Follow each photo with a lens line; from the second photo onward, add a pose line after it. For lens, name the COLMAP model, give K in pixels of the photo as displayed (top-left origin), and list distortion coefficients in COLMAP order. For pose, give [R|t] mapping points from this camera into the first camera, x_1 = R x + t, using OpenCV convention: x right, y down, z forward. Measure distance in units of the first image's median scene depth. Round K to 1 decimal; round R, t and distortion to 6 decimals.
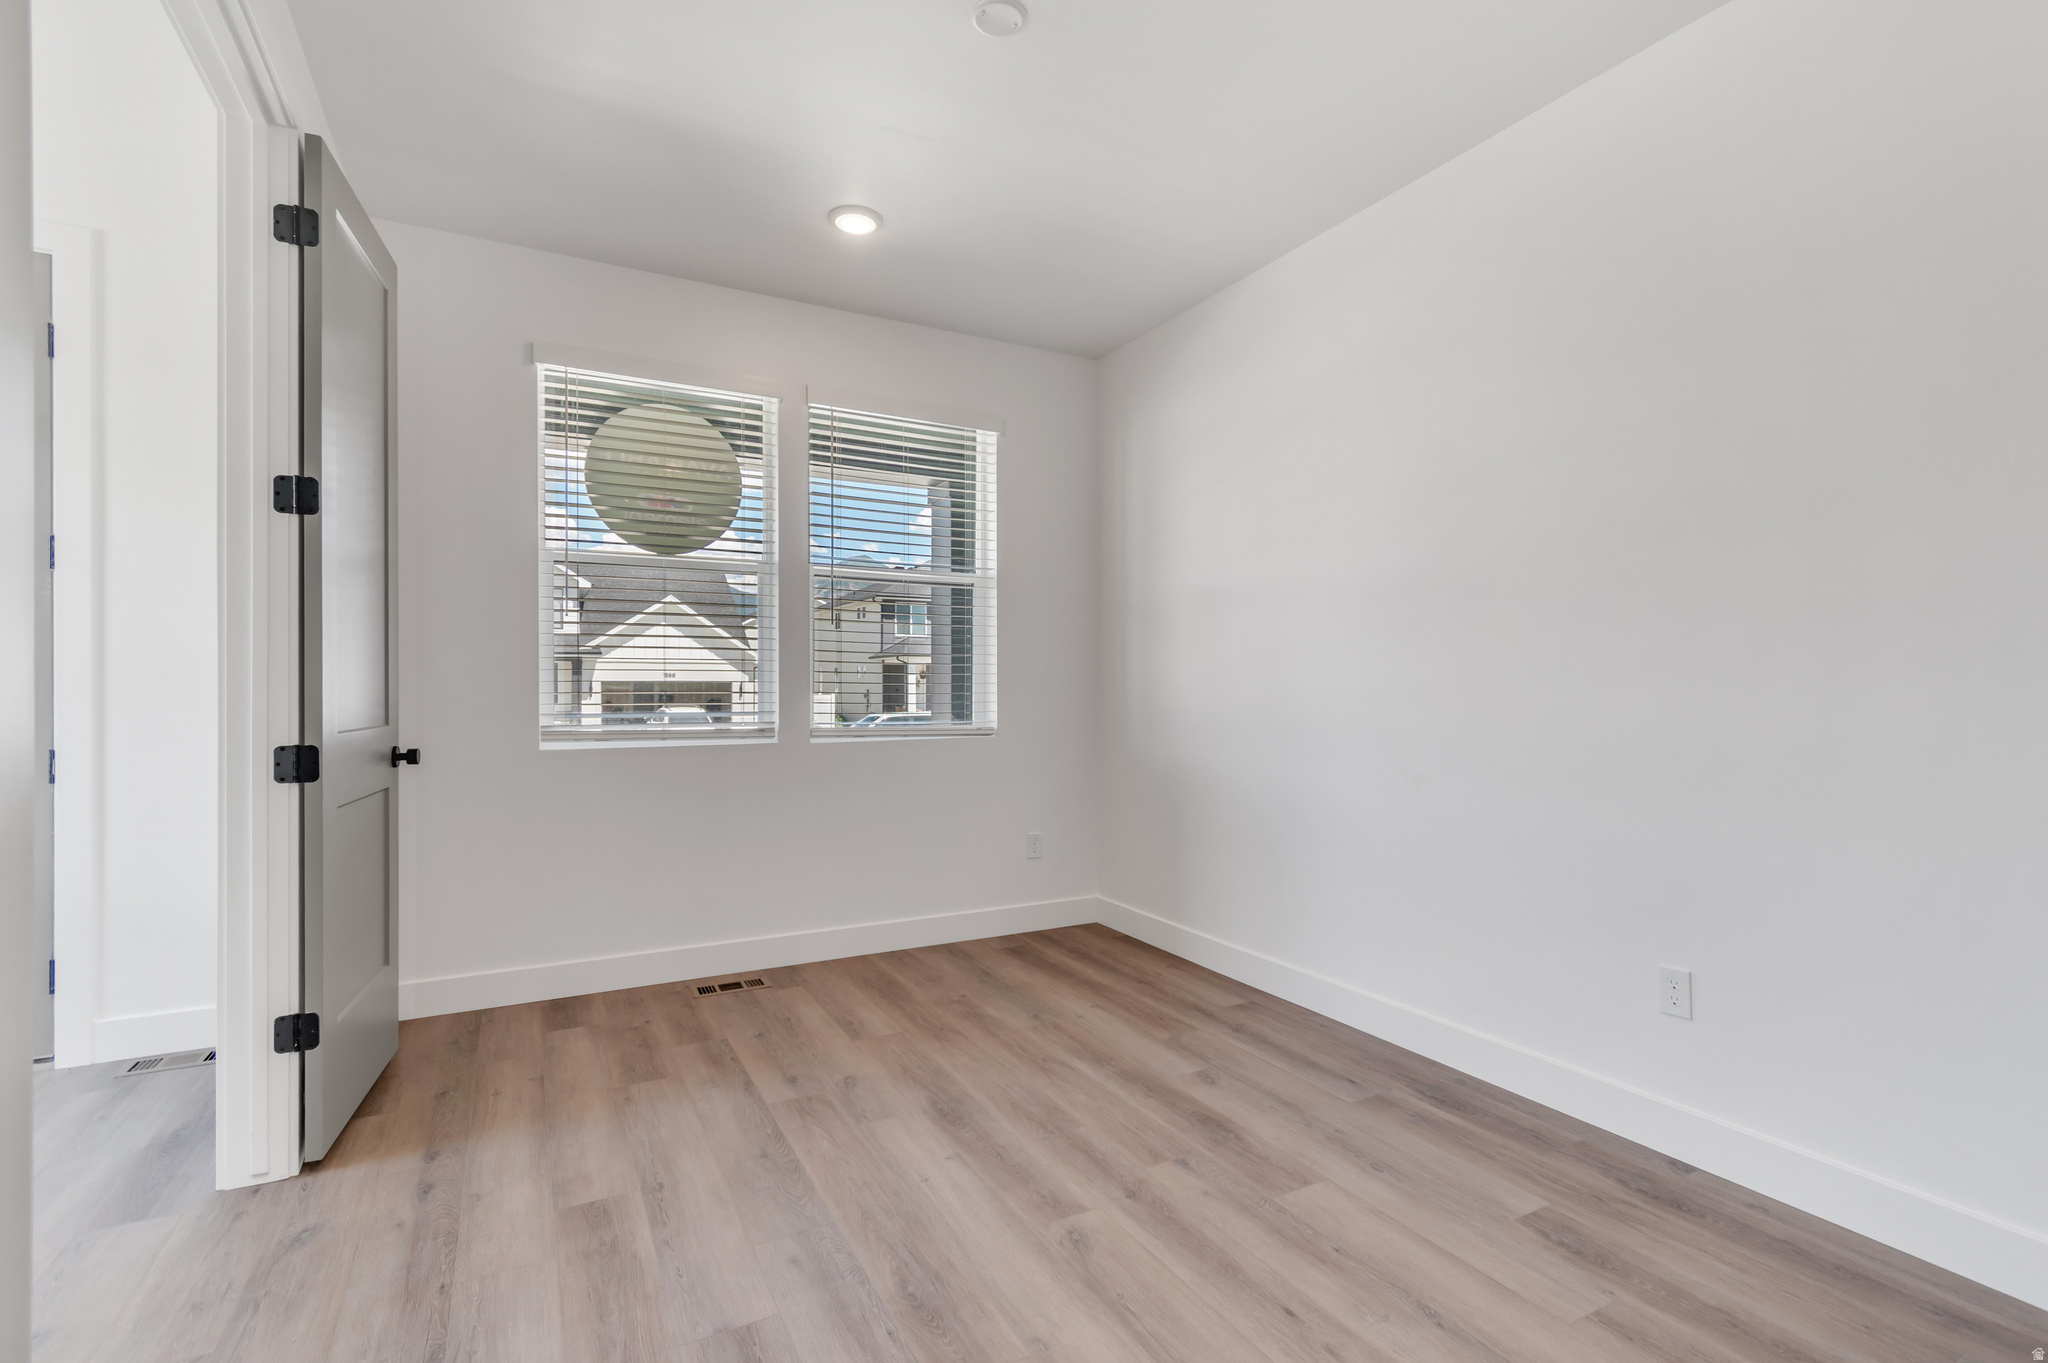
lens RADIAL K [[907.7, 0, 1027.7], [0, 907.7, 683.6], [0, 0, 1]] dist [-0.000988, -0.000314]
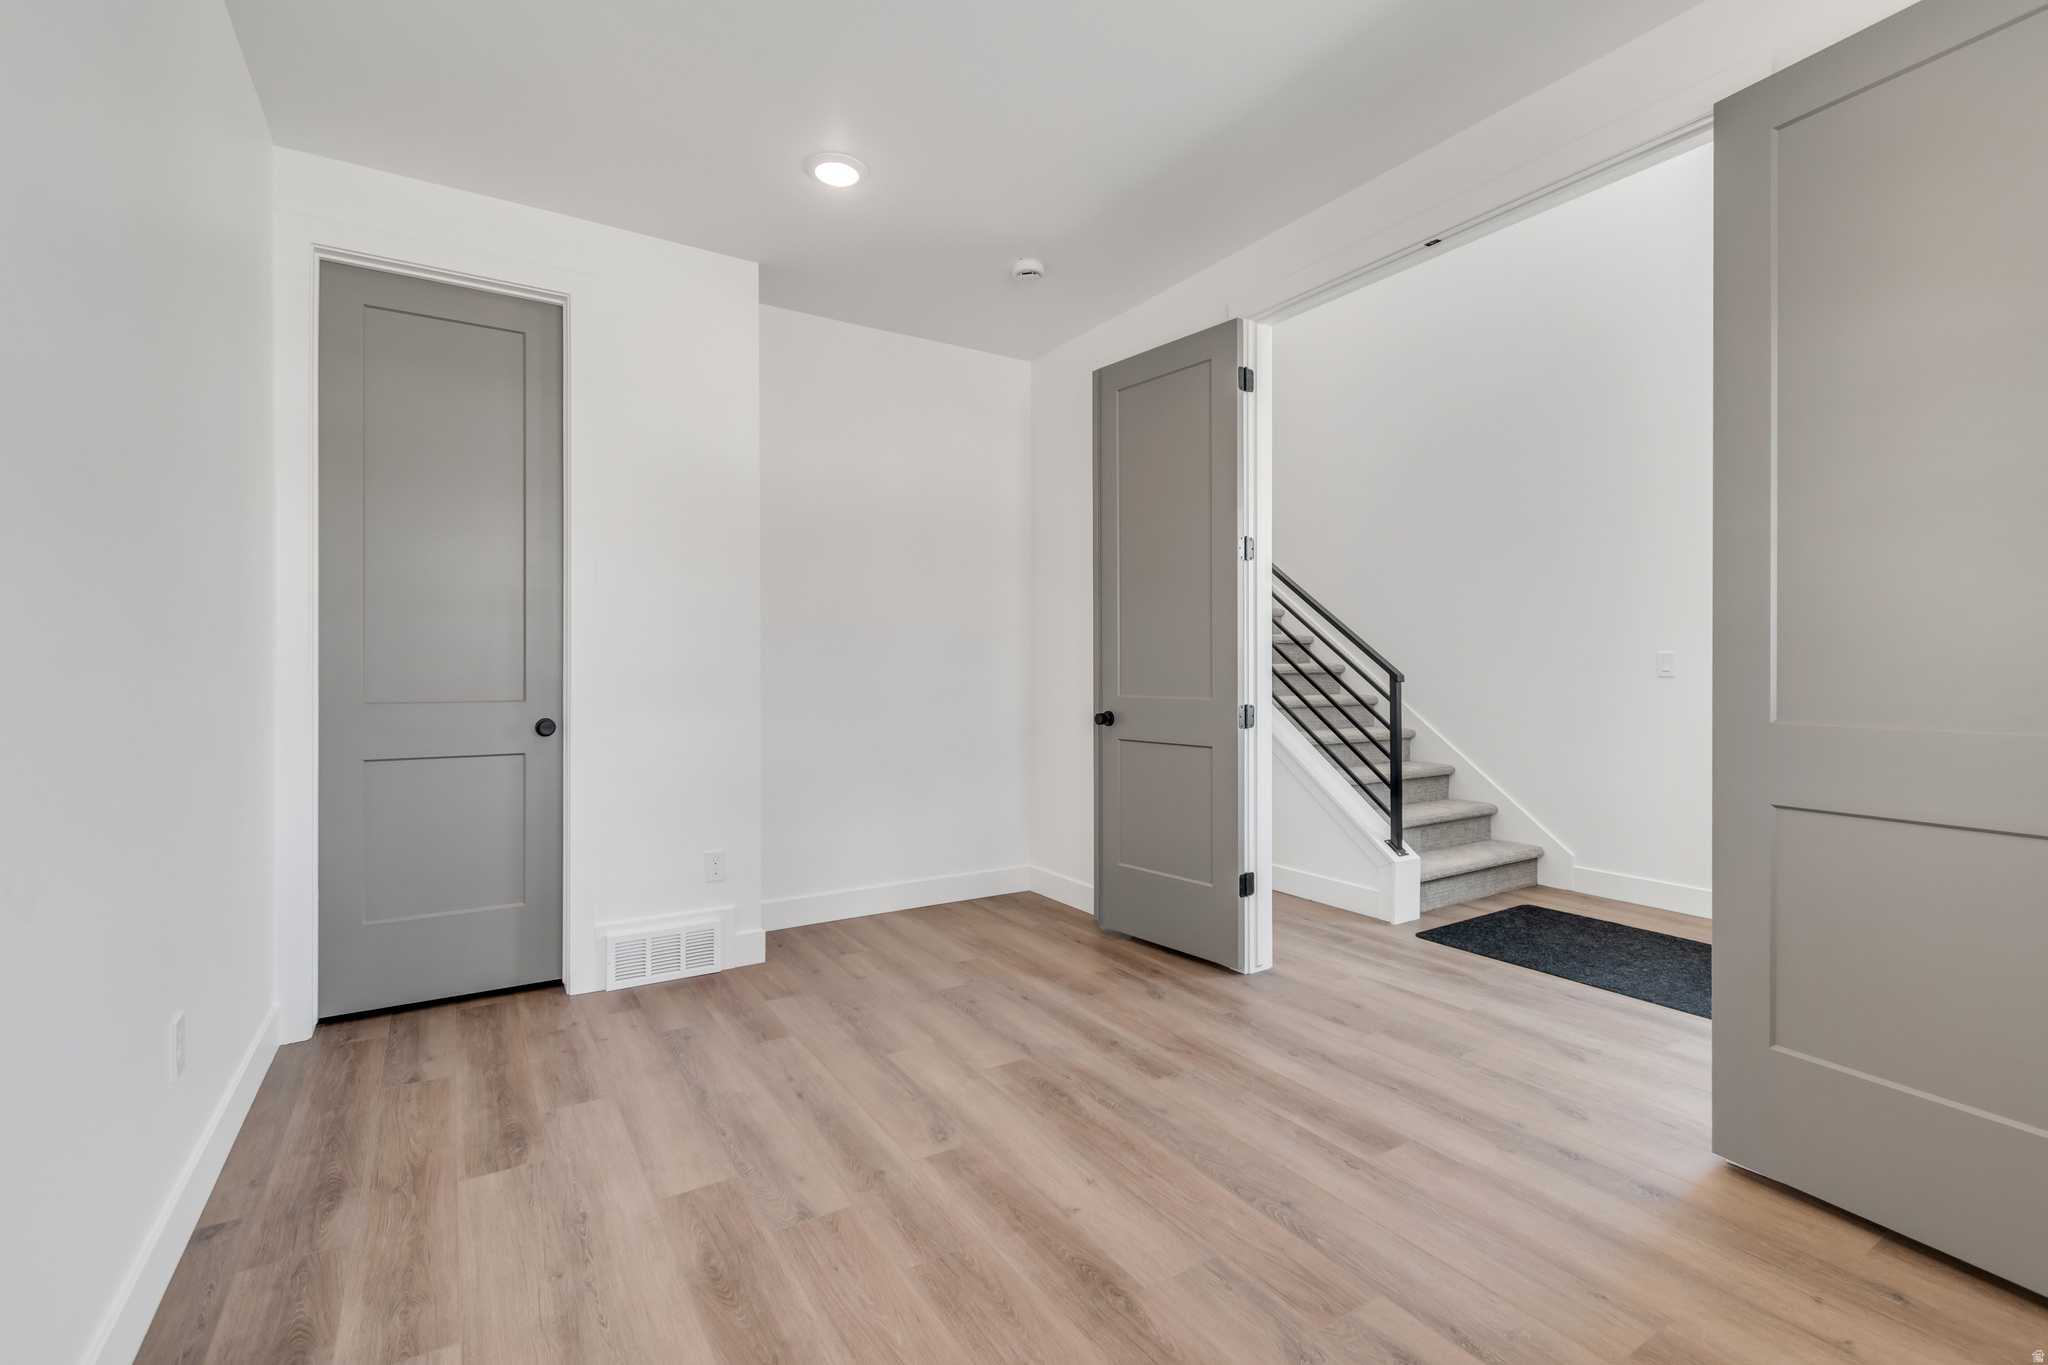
lens RADIAL K [[907.7, 0, 1026.1], [0, 907.7, 673.3], [0, 0, 1]] dist [-0.000988, -0.000314]
pose [[-0.997950, 0.000452, -0.063990, 0.015918], [0.000176, 0.999991, 0.004314, 0.008892], [0.063991, 0.004294, -0.997941, 1.980731]]
